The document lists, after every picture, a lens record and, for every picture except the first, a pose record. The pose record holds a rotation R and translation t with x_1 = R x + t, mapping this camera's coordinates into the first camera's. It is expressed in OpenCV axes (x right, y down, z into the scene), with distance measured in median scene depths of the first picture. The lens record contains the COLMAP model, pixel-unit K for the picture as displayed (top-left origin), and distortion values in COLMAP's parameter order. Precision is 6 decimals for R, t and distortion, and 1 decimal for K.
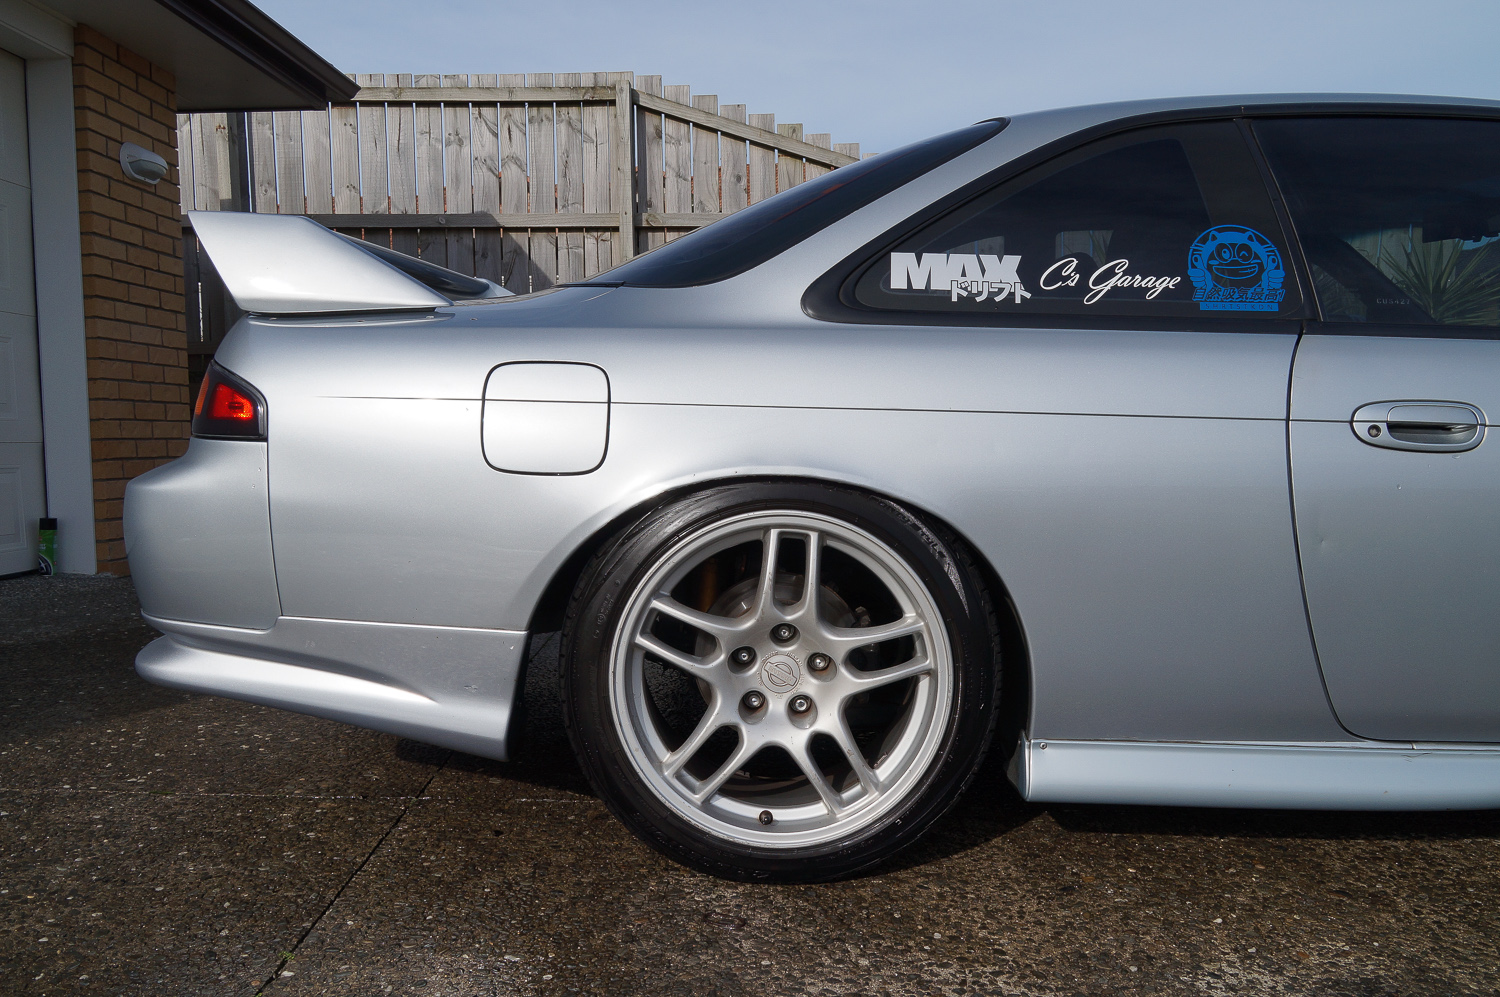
lens RADIAL K [[1147.1, 0, 760.7], [0, 1147.1, 508.9], [0, 0, 1]] dist [-0.014002, 0.010434]
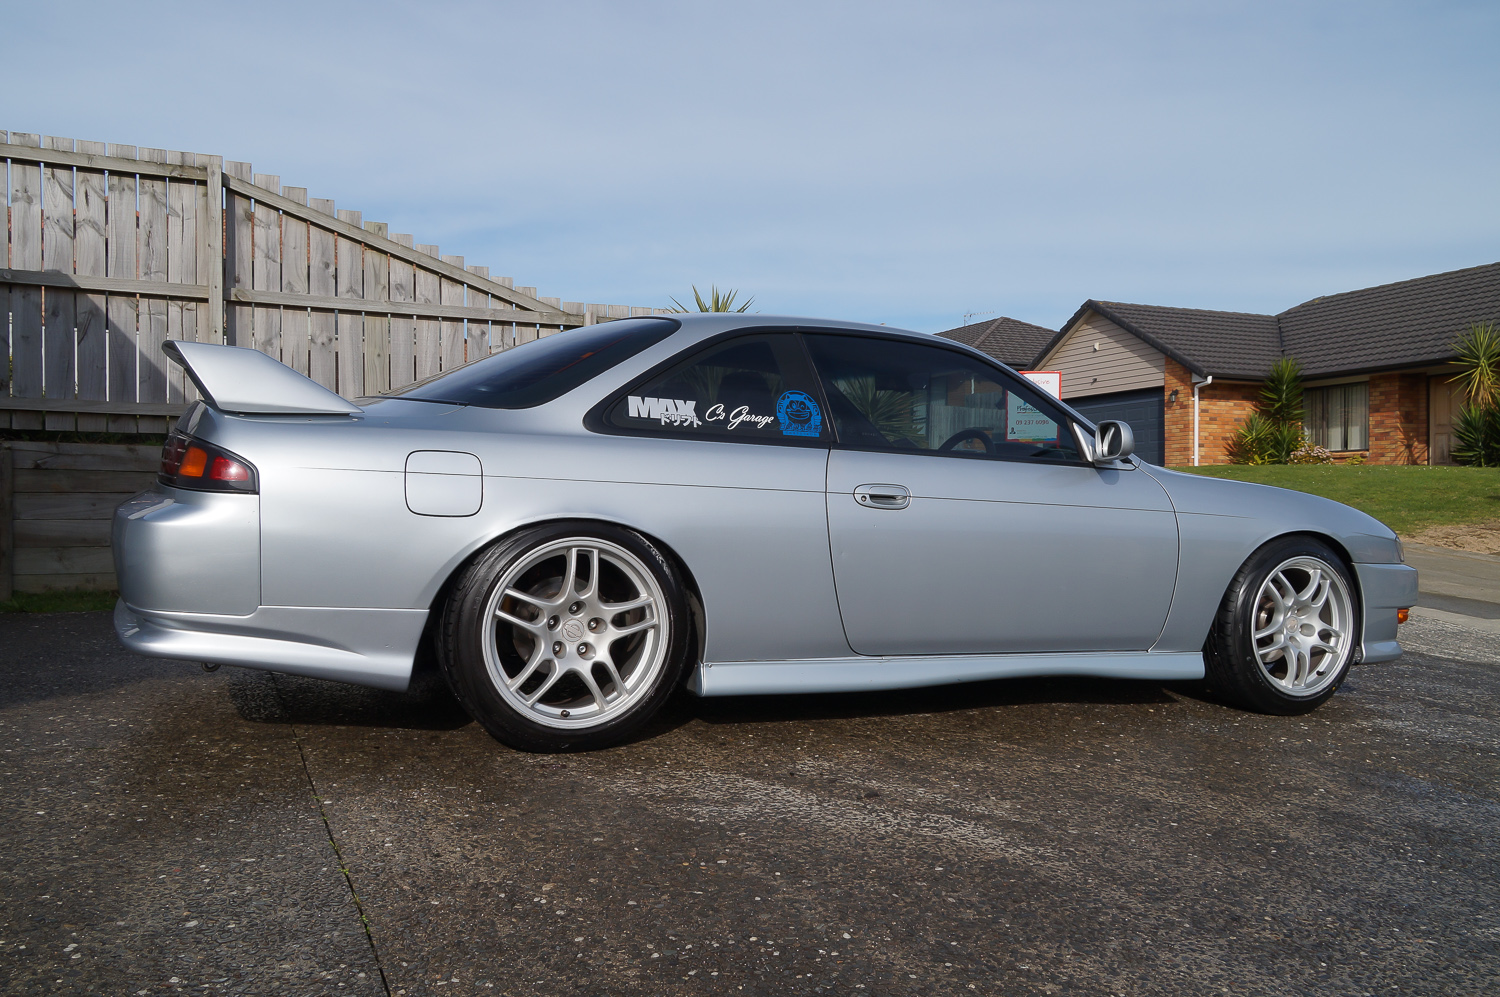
lens RADIAL K [[1147.1, 0, 760.7], [0, 1147.1, 508.9], [0, 0, 1]] dist [-0.014002, 0.010434]
pose [[0.904187, 0.011528, 0.426980, -0.468672], [0.012794, 0.998456, -0.054049, 0.054604], [-0.426944, 0.054333, 0.902644, -0.713253]]
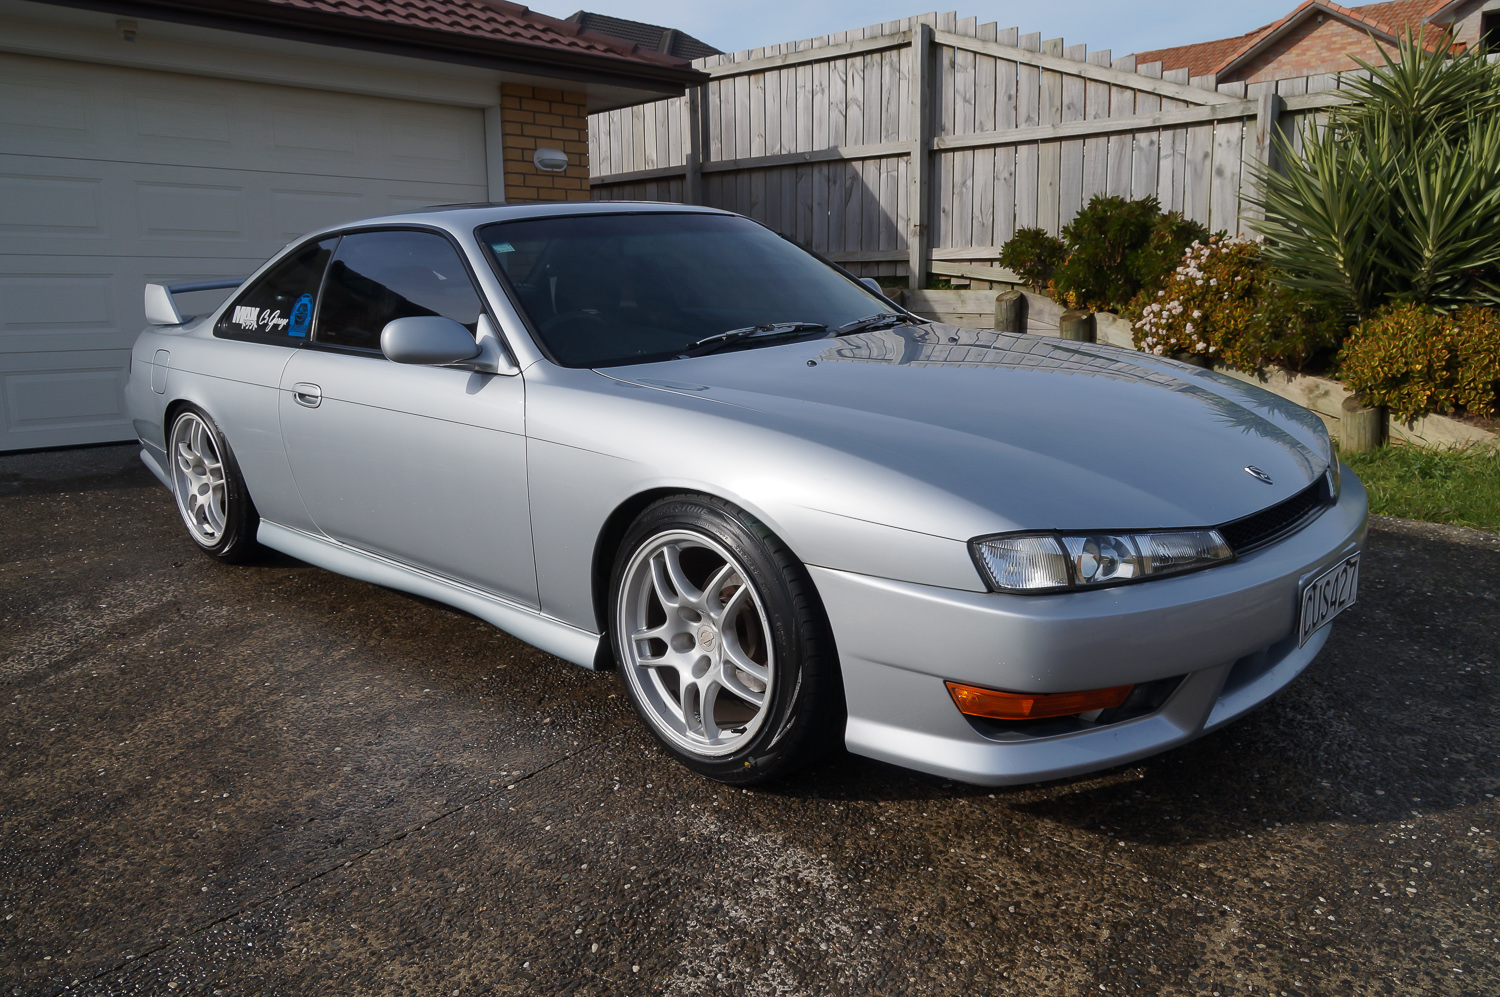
lens RADIAL K [[1147.1, 0, 760.7], [0, 1147.1, 508.9], [0, 0, 1]] dist [-0.014002, 0.010434]
pose [[0.733181, 0.122572, -0.668896, 2.532178], [-0.035231, 0.989147, 0.142641, -0.186434], [0.679121, -0.081016, 0.729542, -0.016557]]
